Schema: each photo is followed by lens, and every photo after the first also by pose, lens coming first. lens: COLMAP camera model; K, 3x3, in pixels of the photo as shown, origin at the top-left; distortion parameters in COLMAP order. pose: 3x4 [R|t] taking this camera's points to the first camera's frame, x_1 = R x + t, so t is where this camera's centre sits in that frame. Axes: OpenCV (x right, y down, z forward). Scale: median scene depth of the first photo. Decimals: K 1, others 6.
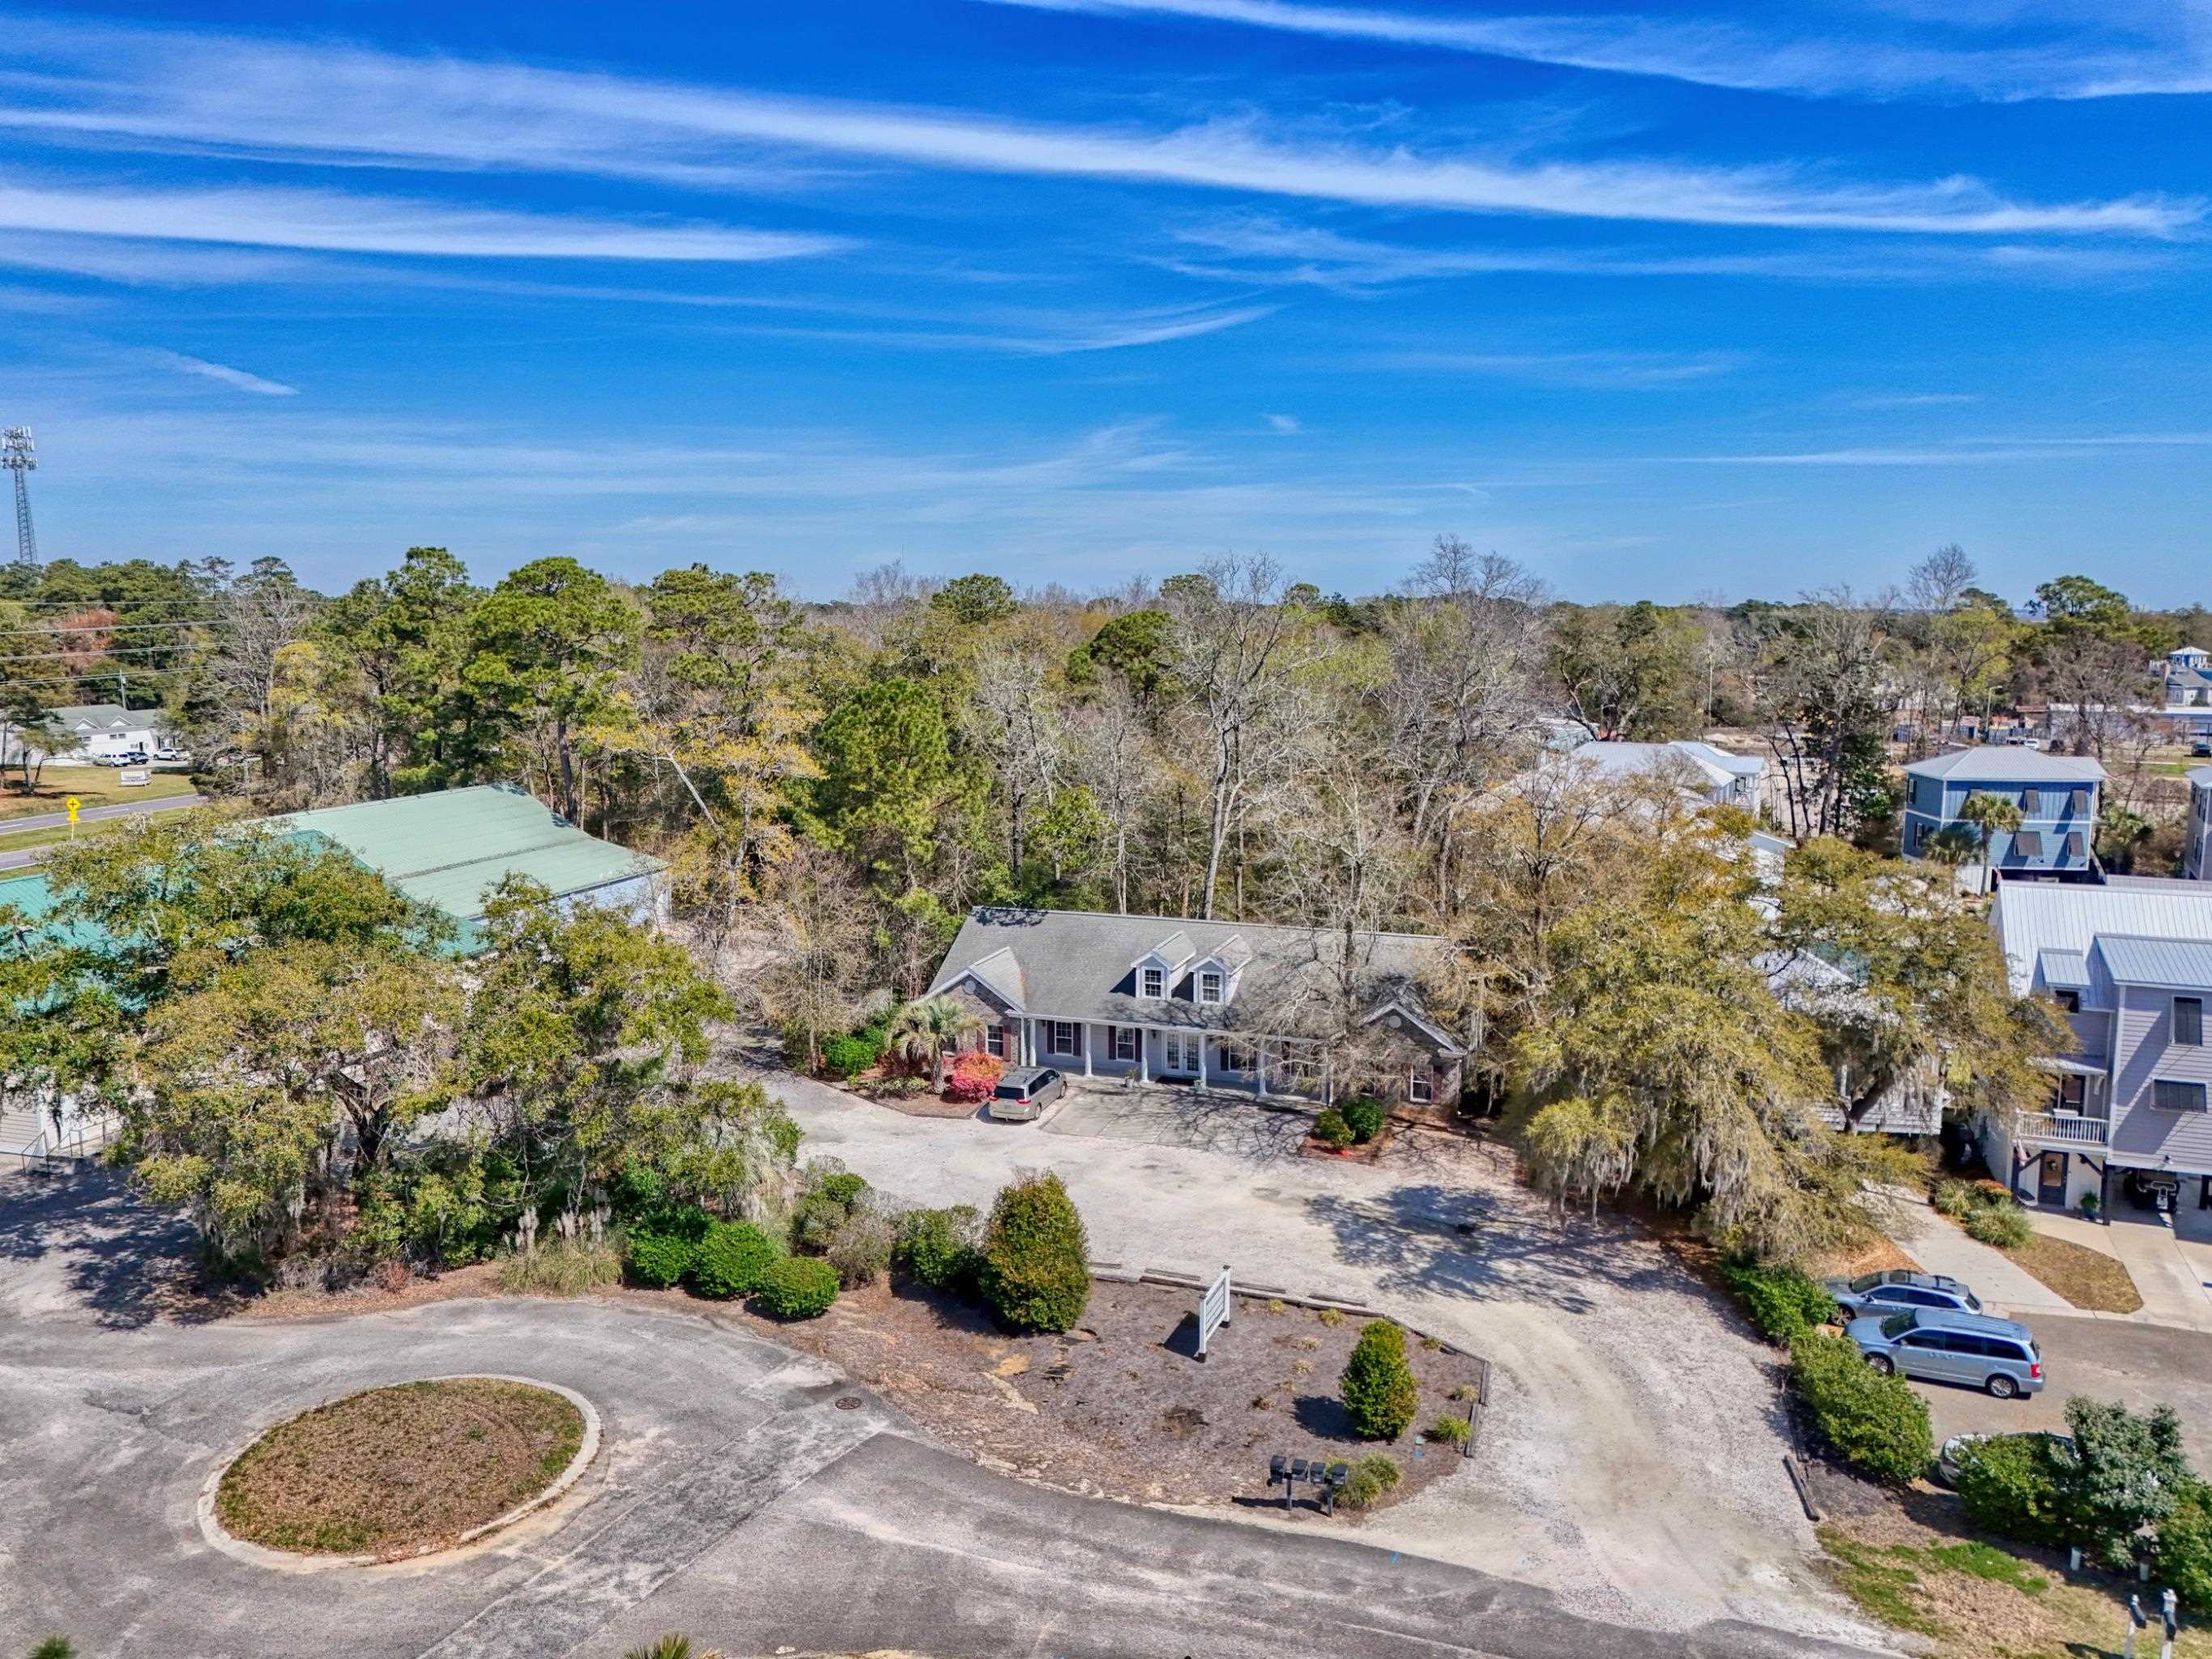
lens RADIAL K [[1633.9, 0, 1110.7], [0, 1633.9, 796.4], [0, 0, 1]] dist [0.070583, -0.045557]
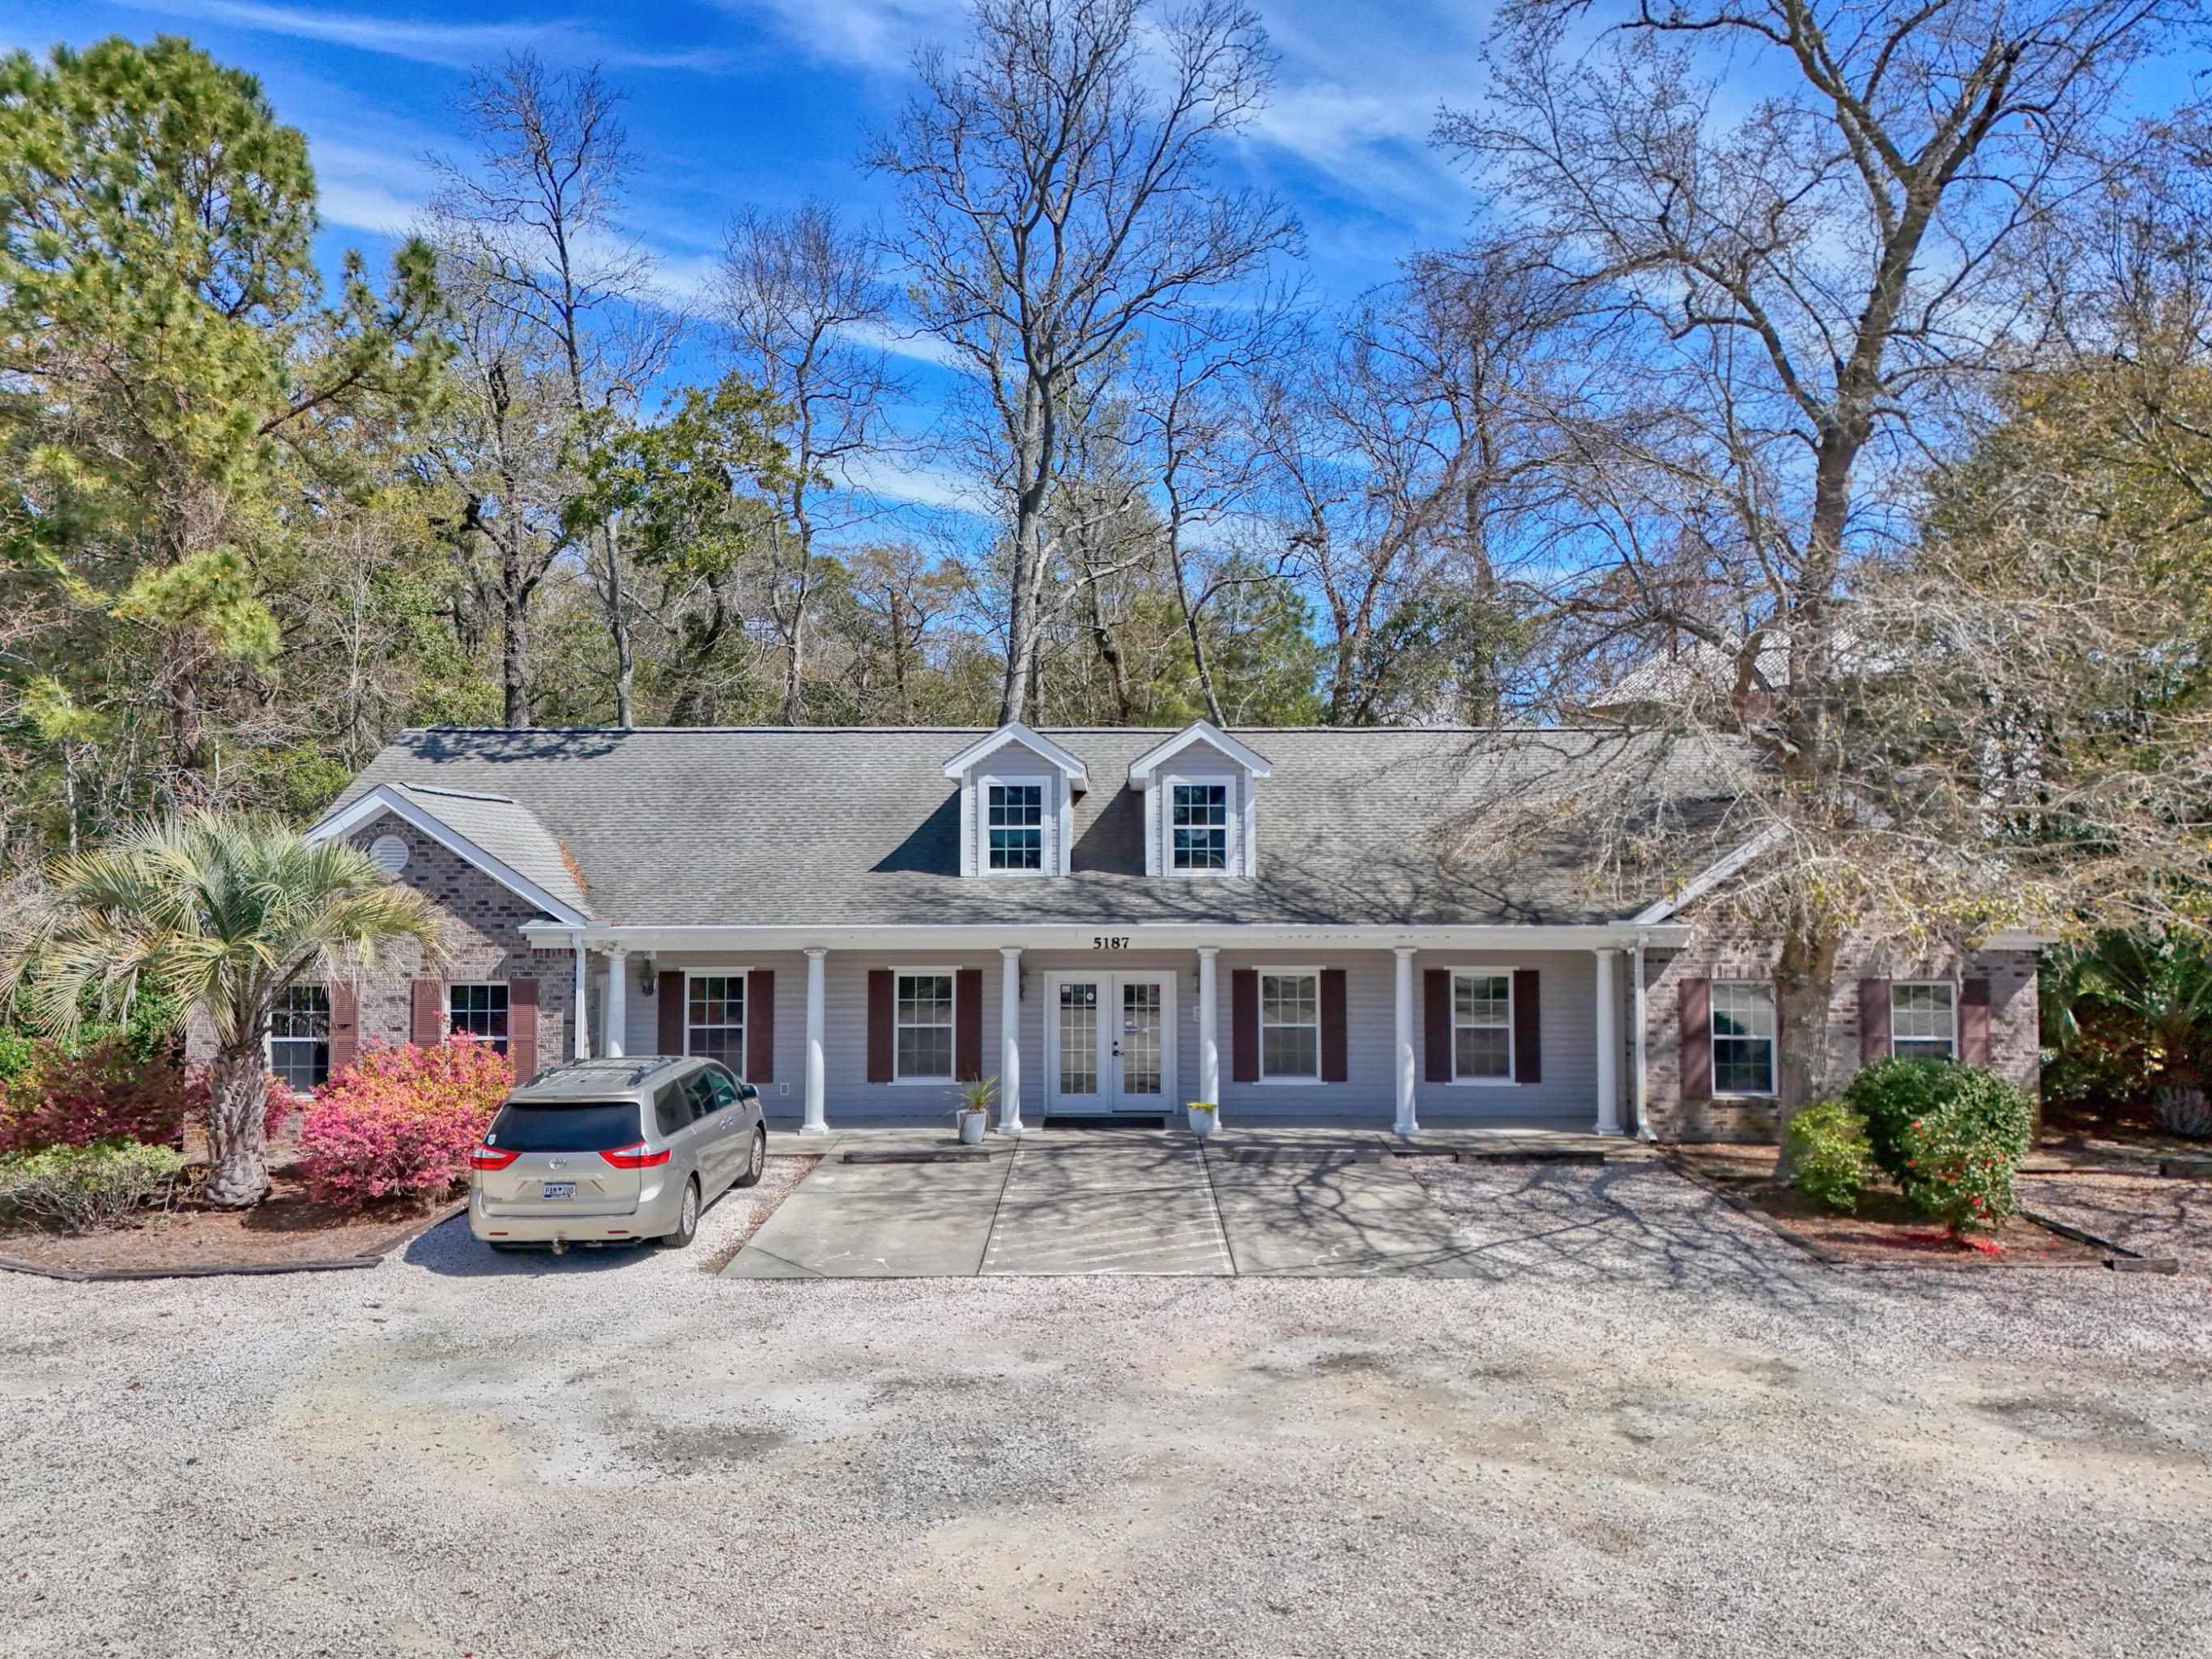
lens RADIAL K [[1613.9, 0, 1116.1], [0, 1613.9, 770.1], [0, 0, 1]] dist [0.047465, -0.027778]
pose [[0.945316, 0.024436, 0.325240, -0.089464], [0.037507, 0.982429, -0.182827, 0.241981], [-0.323993, 0.185028, 0.927789, 1.033899]]
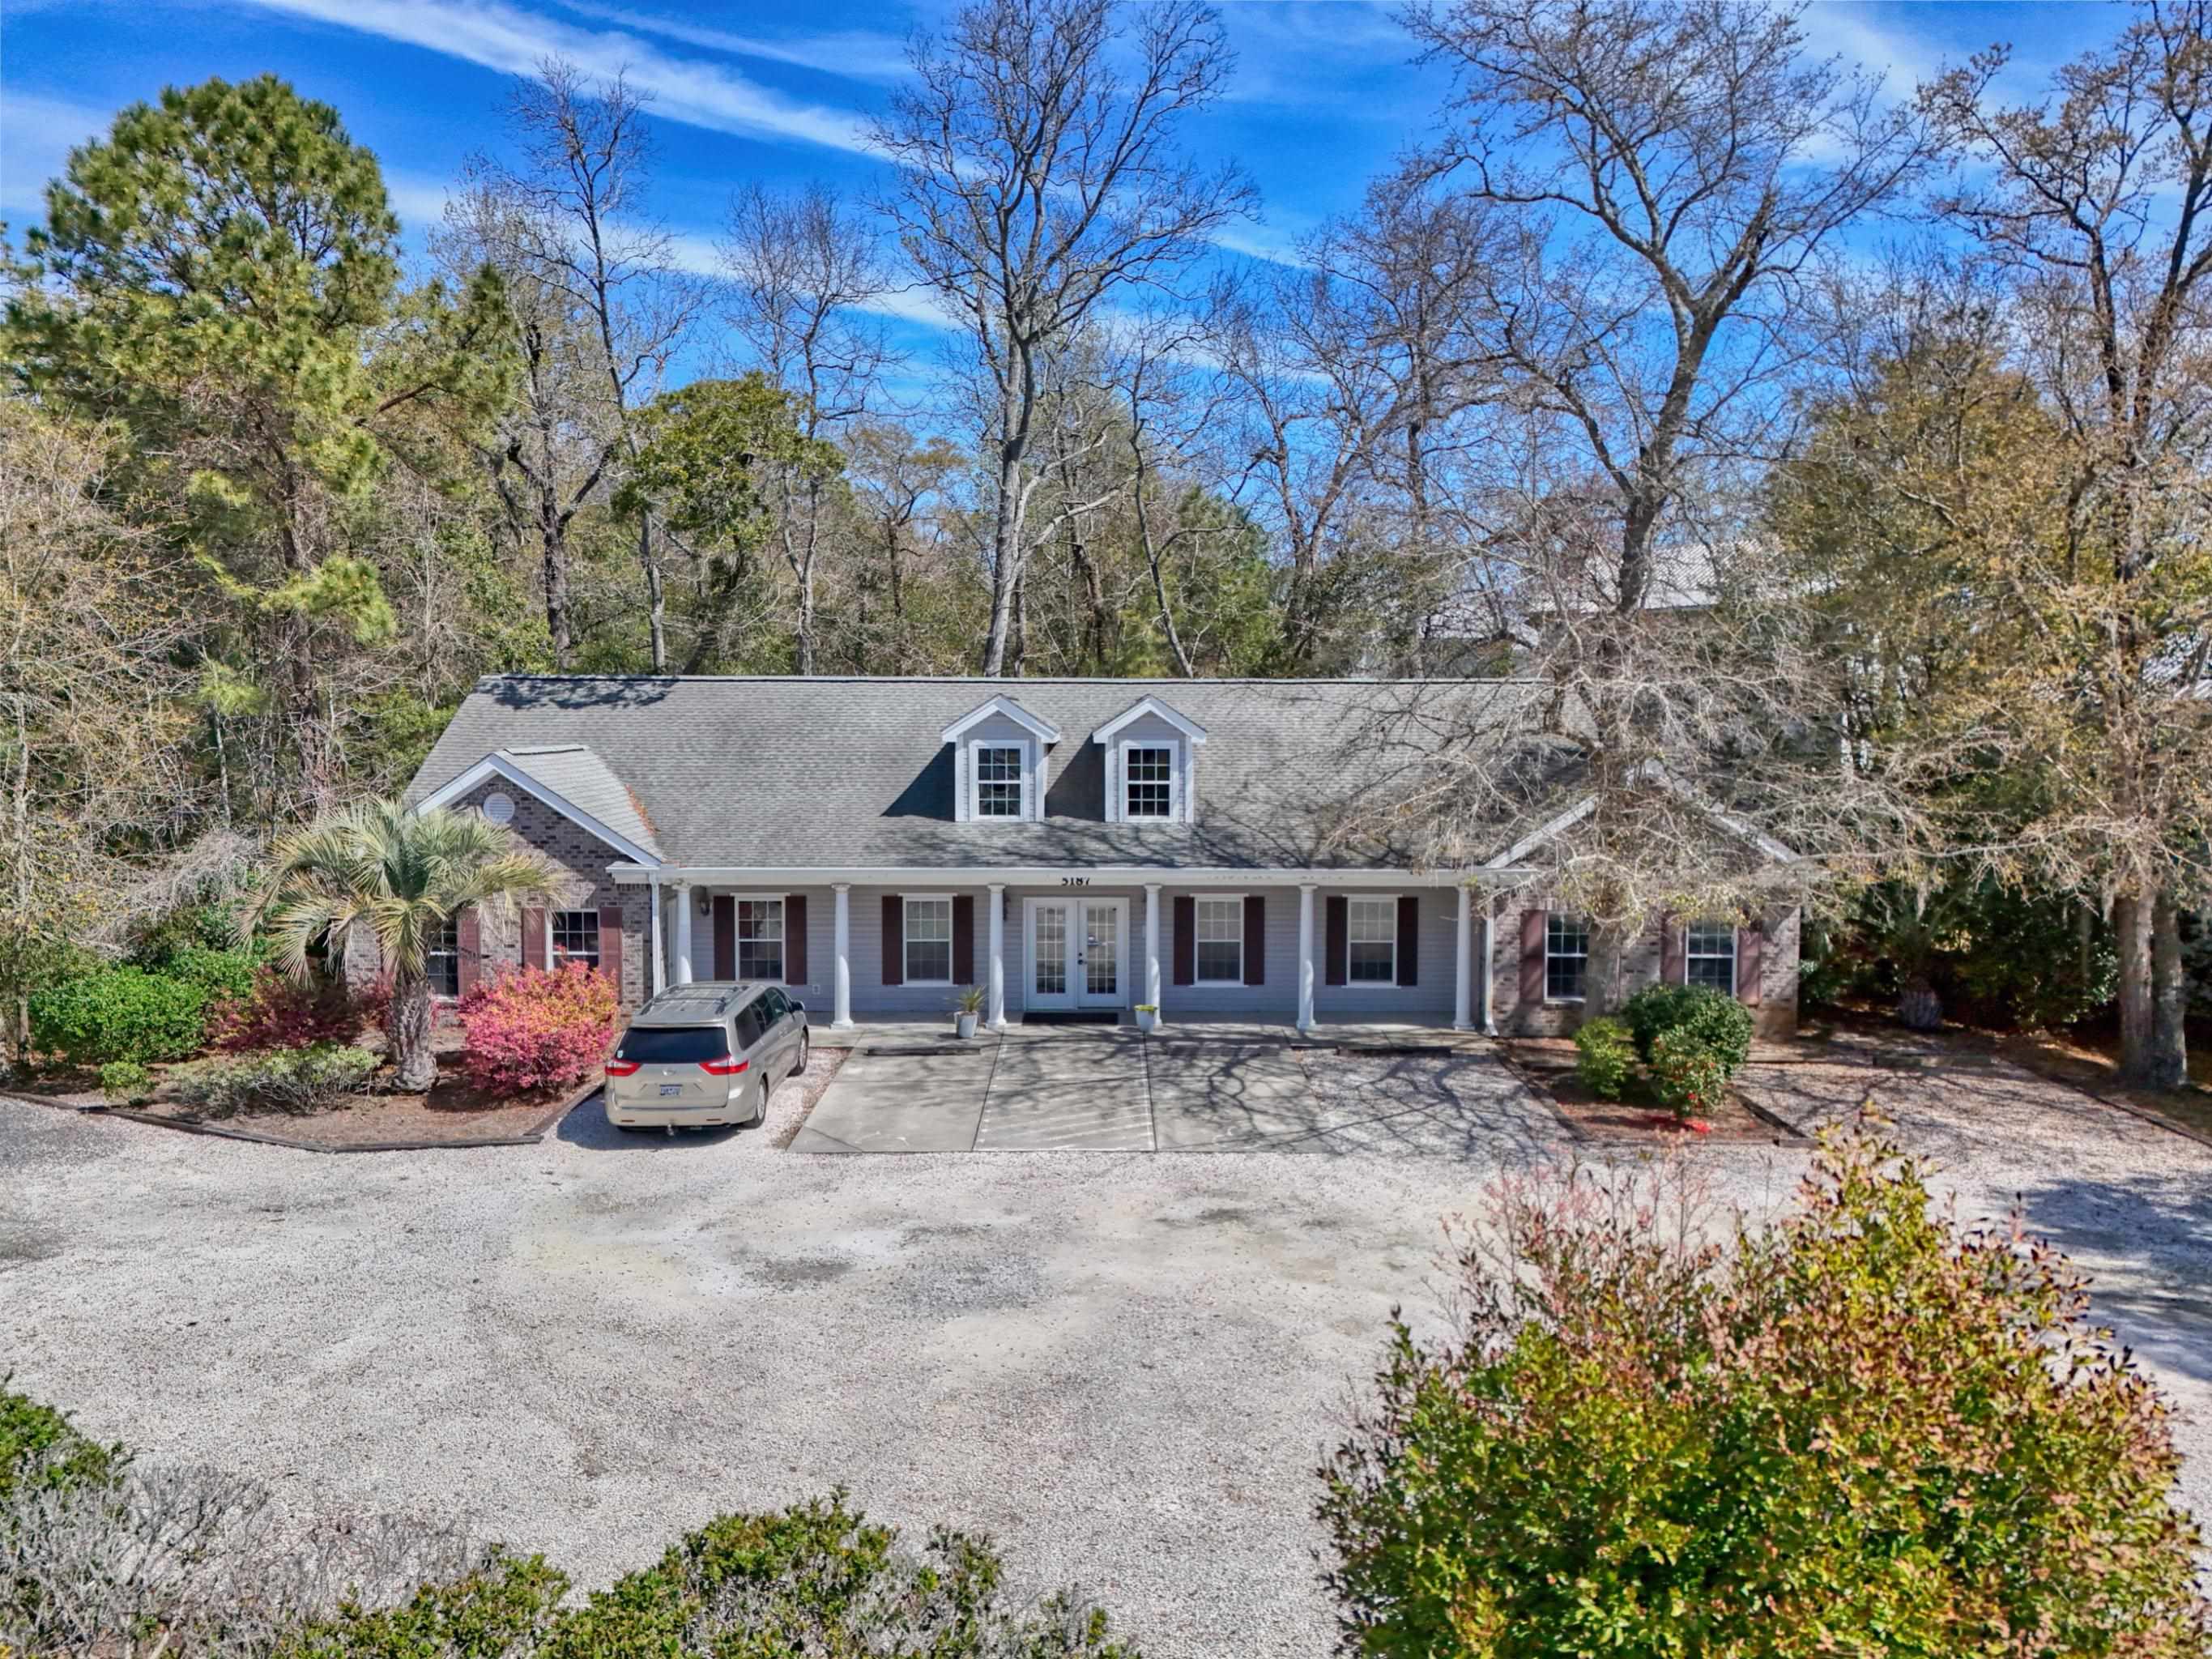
lens RADIAL K [[1619.7, 0, 1116.6], [0, 1619.7, 751.0], [0, 0, 1]] dist [0.072929, -0.095519]
pose [[0.942704, -0.003636, 0.333610, -0.119439], [0.034795, 0.995559, -0.087471, 0.212493], [-0.331811, 0.094067, 0.938644, 0.917152]]
